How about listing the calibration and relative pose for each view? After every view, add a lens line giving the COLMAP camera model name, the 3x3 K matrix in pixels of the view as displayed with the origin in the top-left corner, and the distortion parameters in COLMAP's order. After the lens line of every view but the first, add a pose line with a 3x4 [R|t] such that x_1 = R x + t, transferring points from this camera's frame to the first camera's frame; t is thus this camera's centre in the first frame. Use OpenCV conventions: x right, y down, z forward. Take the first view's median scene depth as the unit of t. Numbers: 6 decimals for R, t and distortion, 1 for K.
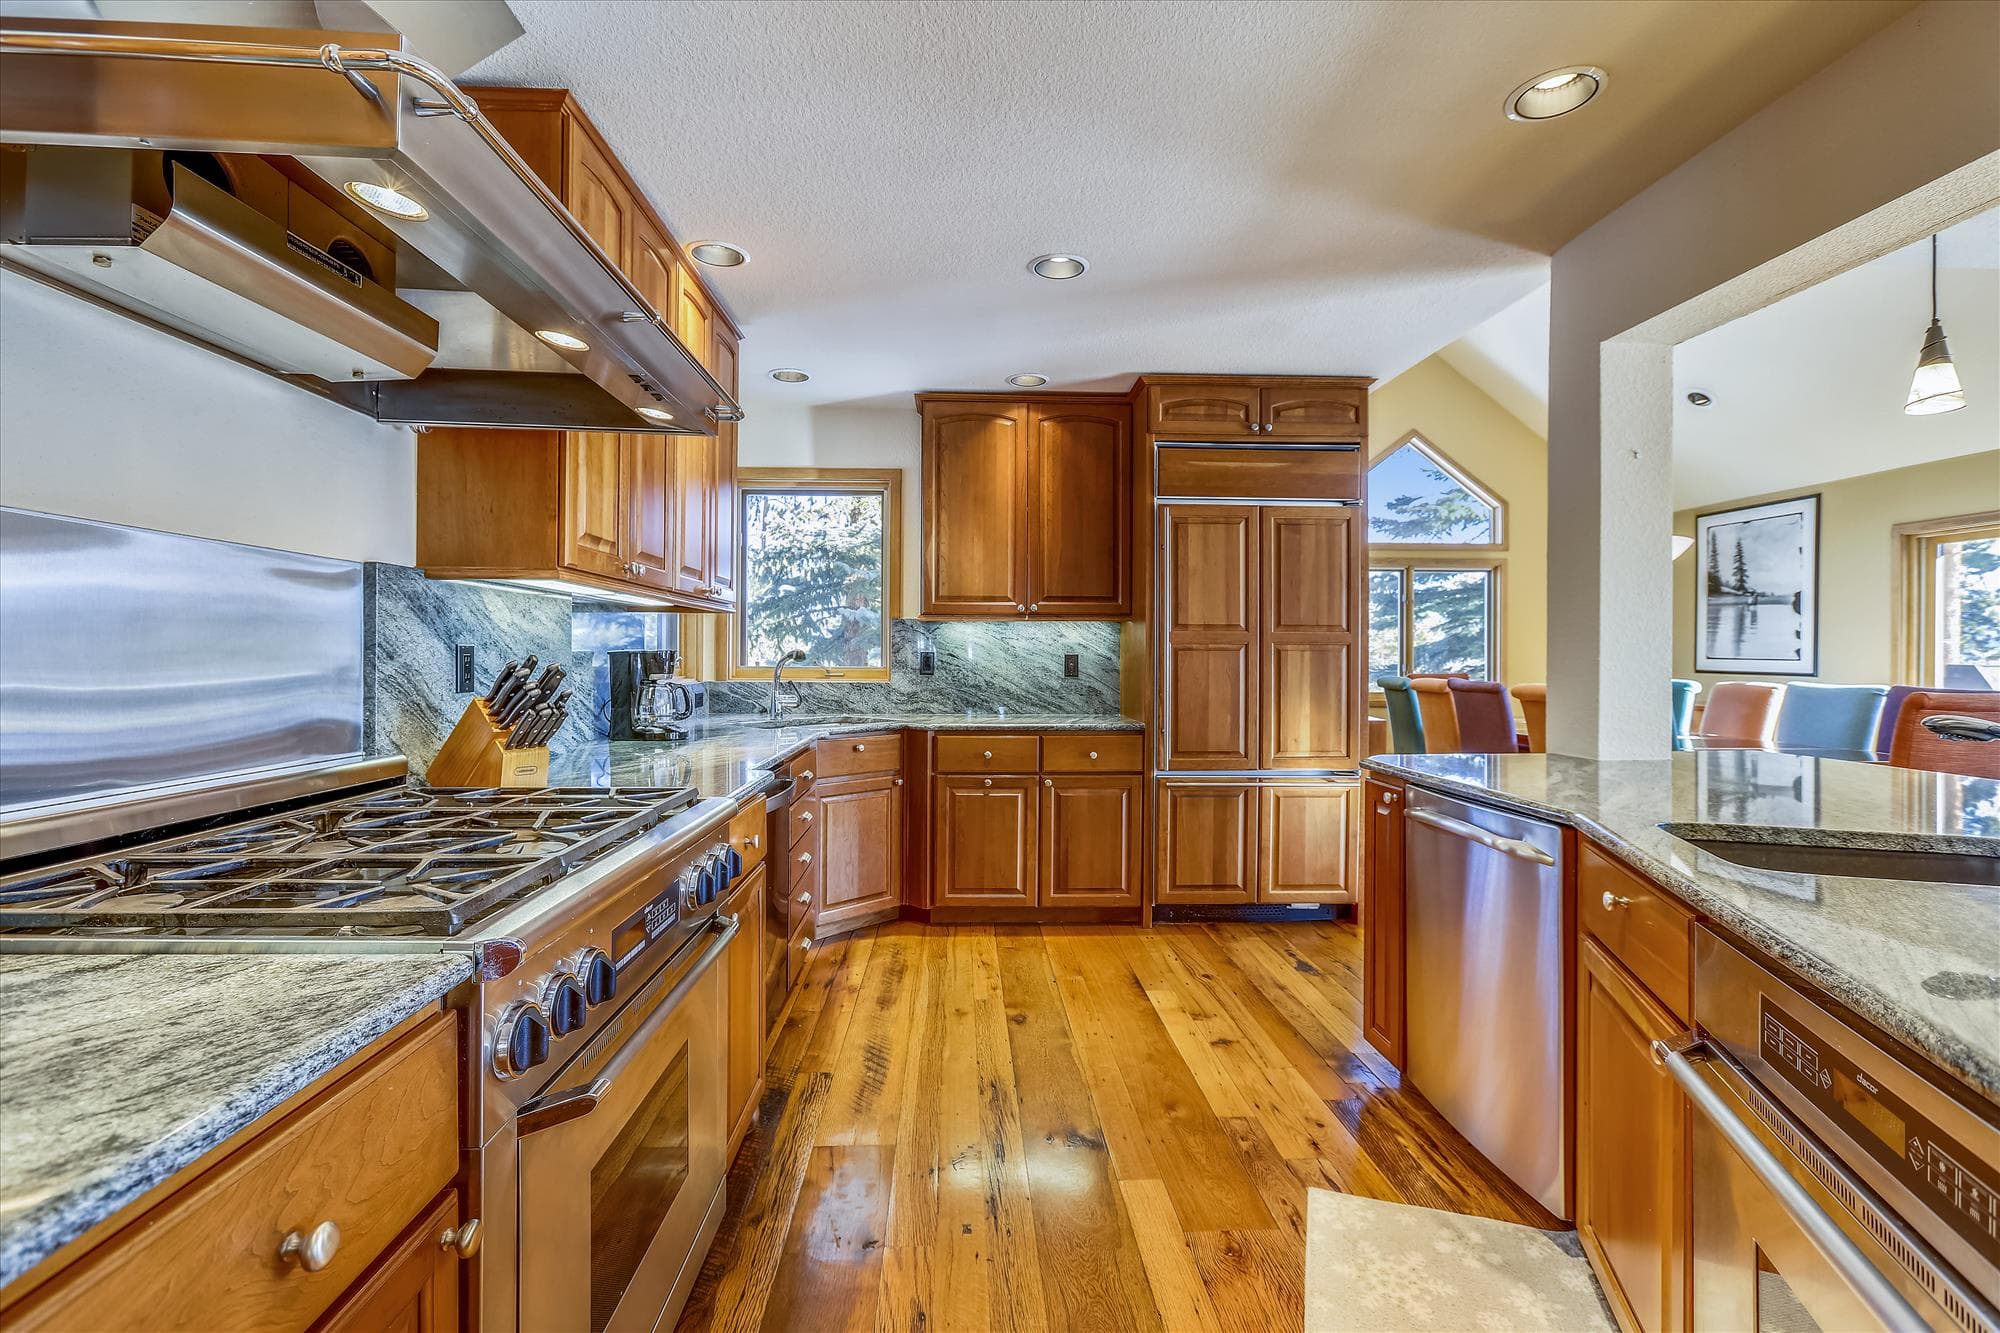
lens RADIAL K [[912.3, 0, 999.7], [0, 912.3, 653.8], [0, 0, 1]] dist [0.000267, 0.000318]
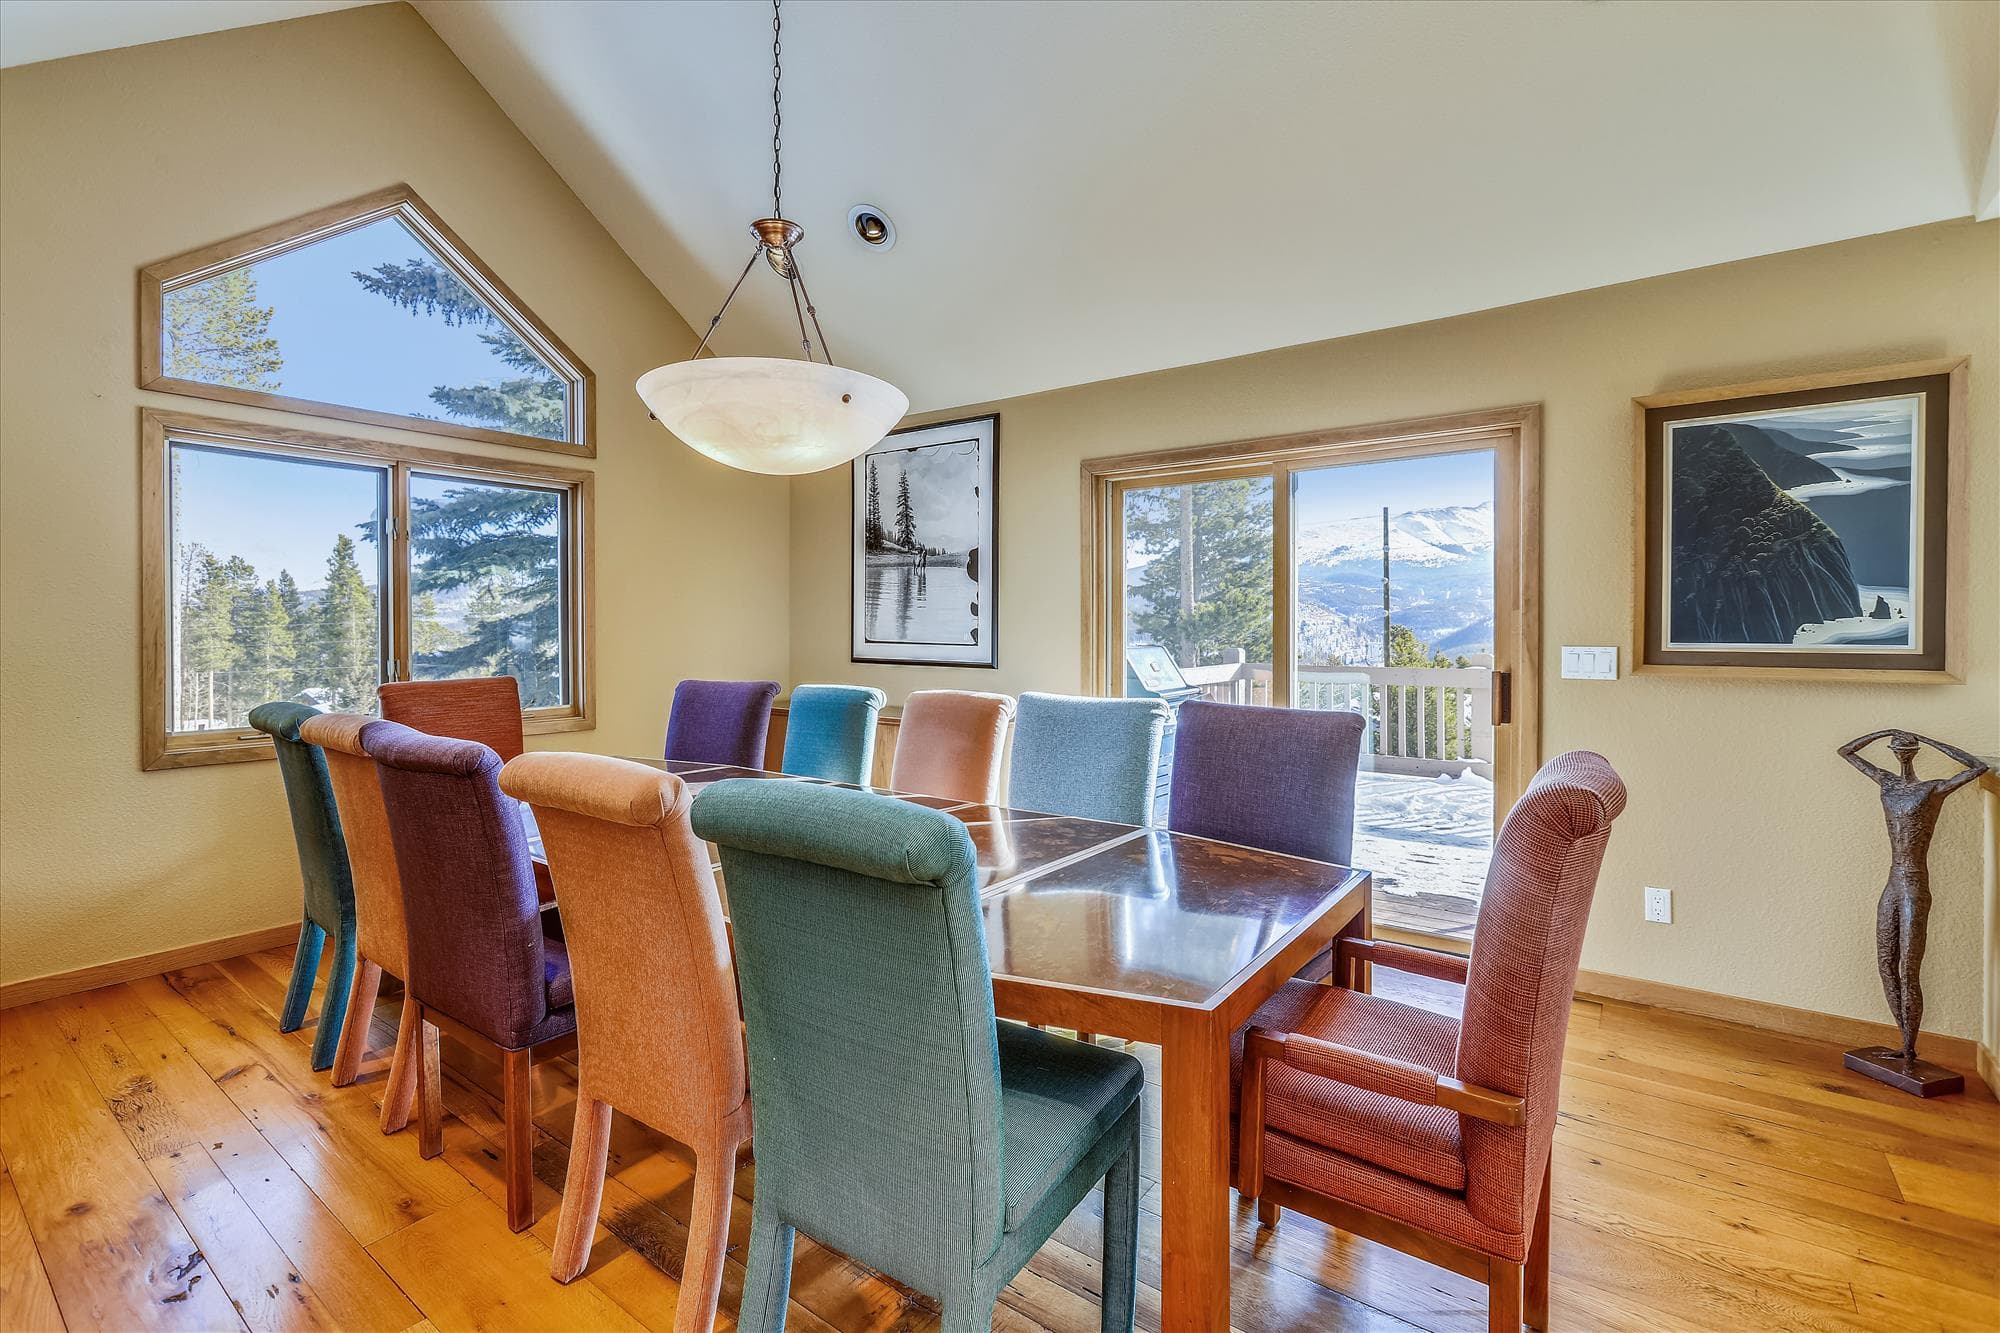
lens RADIAL K [[912.3, 0, 996.4], [0, 912.3, 631.2], [0, 0, 1]] dist [0.000267, 0.000318]
pose [[0.648306, -0.004190, 0.761368, 0.323075], [0.000298, 0.999986, 0.005249, -0.007039], [-0.761380, -0.003176, 0.648299, 0.493977]]
